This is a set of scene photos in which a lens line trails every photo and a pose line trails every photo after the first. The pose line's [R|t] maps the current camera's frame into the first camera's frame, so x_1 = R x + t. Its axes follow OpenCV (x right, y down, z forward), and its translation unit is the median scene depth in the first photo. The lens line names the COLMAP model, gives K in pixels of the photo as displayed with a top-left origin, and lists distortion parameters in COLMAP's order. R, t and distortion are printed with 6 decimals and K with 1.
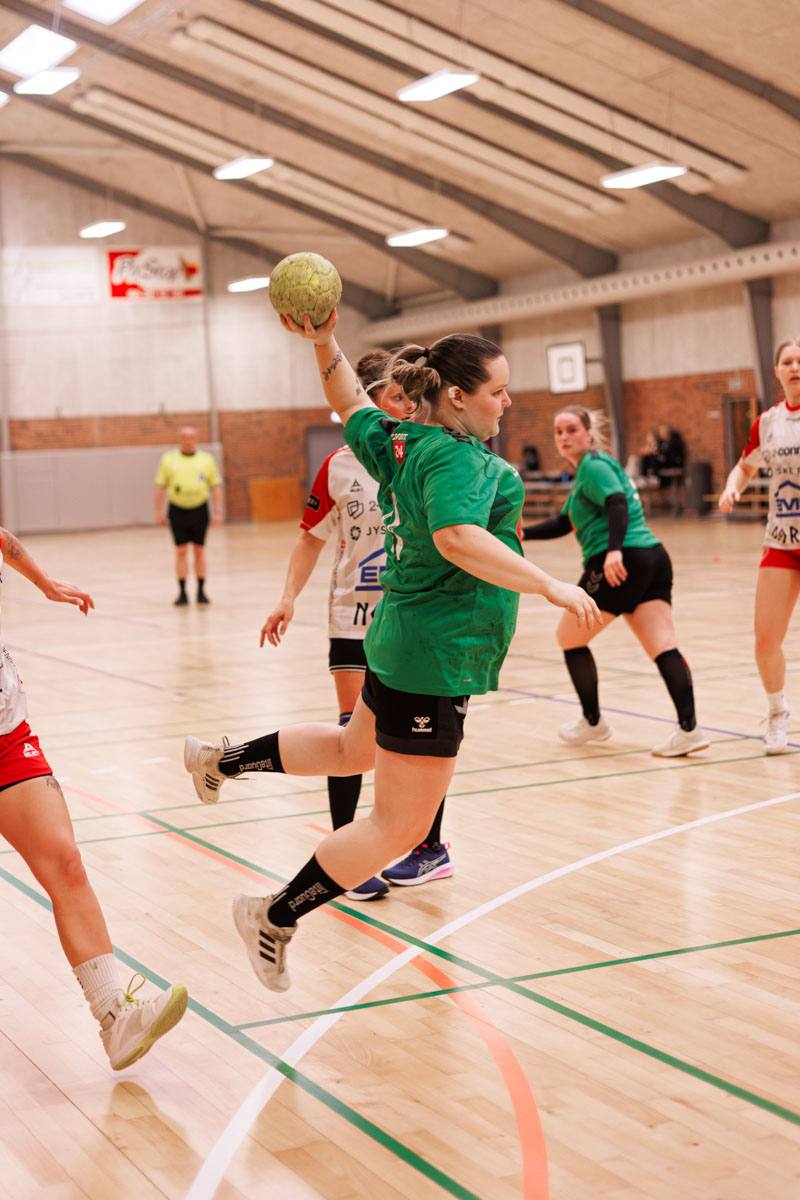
lens RADIAL K [[2732.3, 0, 327.1], [0, 2732.3, 618.1], [0, 0, 1]] dist [0.080854, 0.000000]
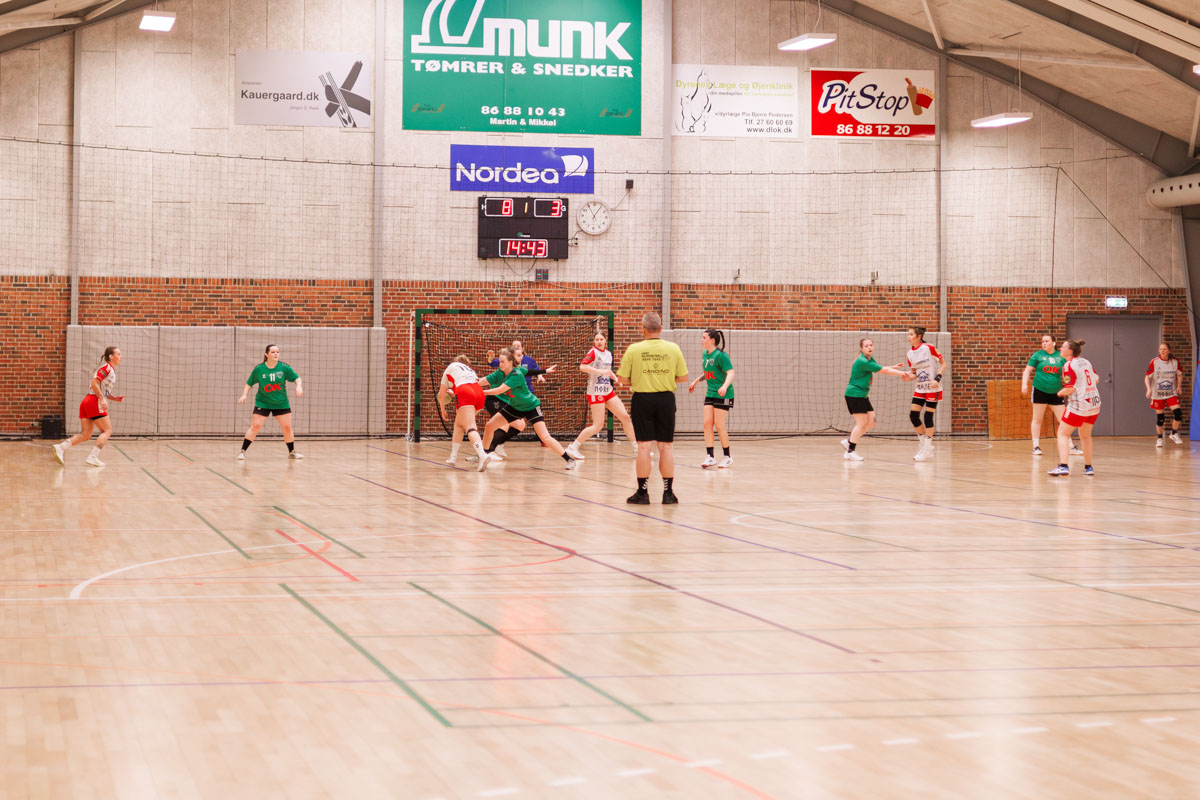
lens RADIAL K [[2732.3, 0, 592.8], [0, 2732.3, 388.7], [0, 0, 1]] dist [0.080854, 0.000000]
pose [[0.992060, 0.054760, -0.113214, -0.050128], [-0.059345, 0.997532, -0.037525, -0.013726], [0.110880, 0.043946, 0.992862, 0.242922]]
